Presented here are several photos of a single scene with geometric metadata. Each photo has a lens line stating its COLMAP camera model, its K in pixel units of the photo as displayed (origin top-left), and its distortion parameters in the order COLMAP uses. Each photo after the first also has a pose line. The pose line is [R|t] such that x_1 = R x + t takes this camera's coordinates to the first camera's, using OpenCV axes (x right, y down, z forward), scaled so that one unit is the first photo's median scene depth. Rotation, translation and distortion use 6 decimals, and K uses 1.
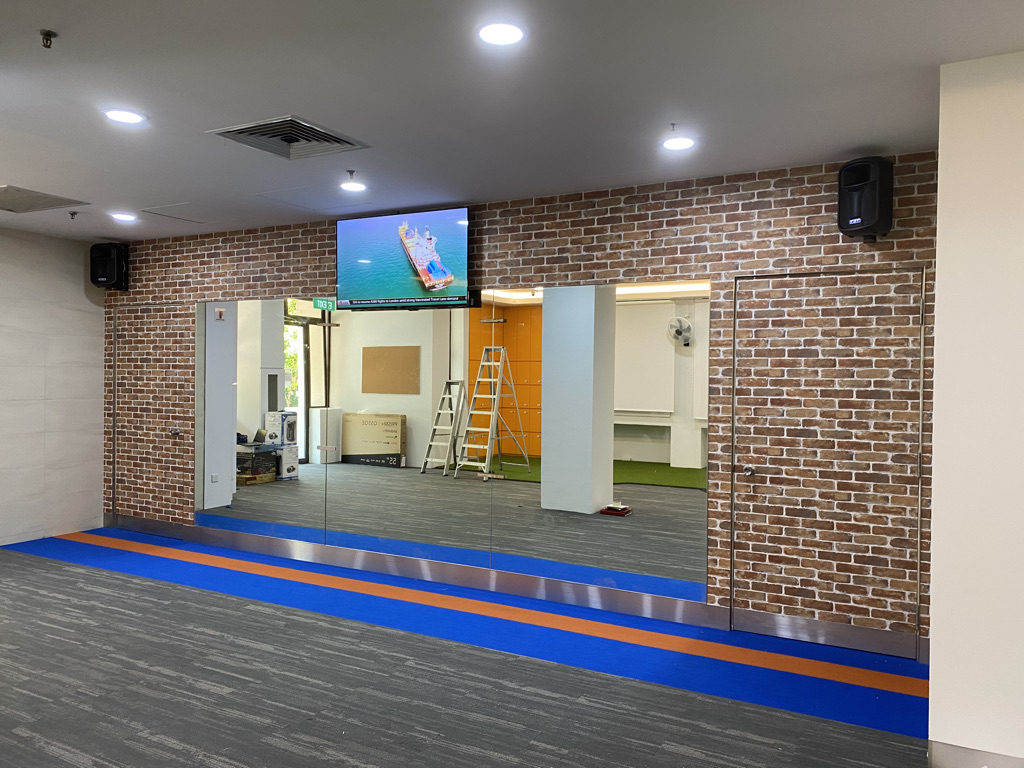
lens RADIAL K [[776.5, 0, 511.3], [0, 776.5, 383.3], [0, 0, 1]] dist [0.009923, -0.002266]
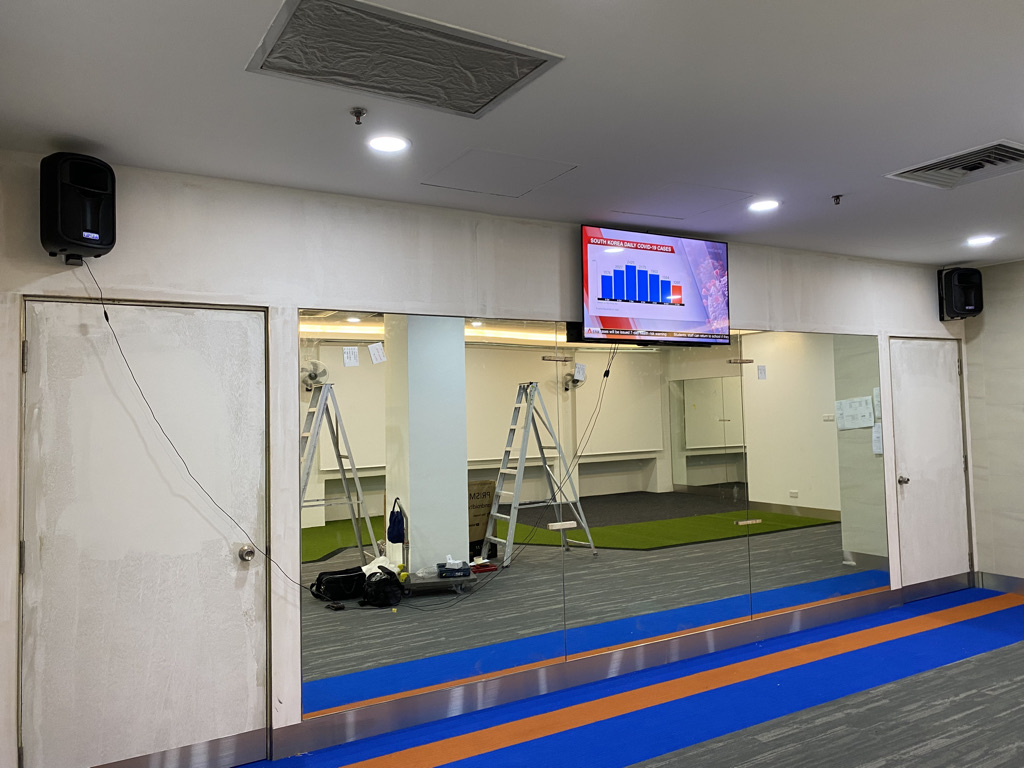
lens RADIAL K [[776.5, 0, 511.5], [0, 776.5, 381.9], [0, 0, 1]] dist [0.009923, -0.002266]
pose [[0.503980, 0.014603, 0.863592, -1.270062], [0.039068, 0.998448, -0.039683, -0.037648], [-0.862831, 0.053739, 0.502627, 0.936524]]
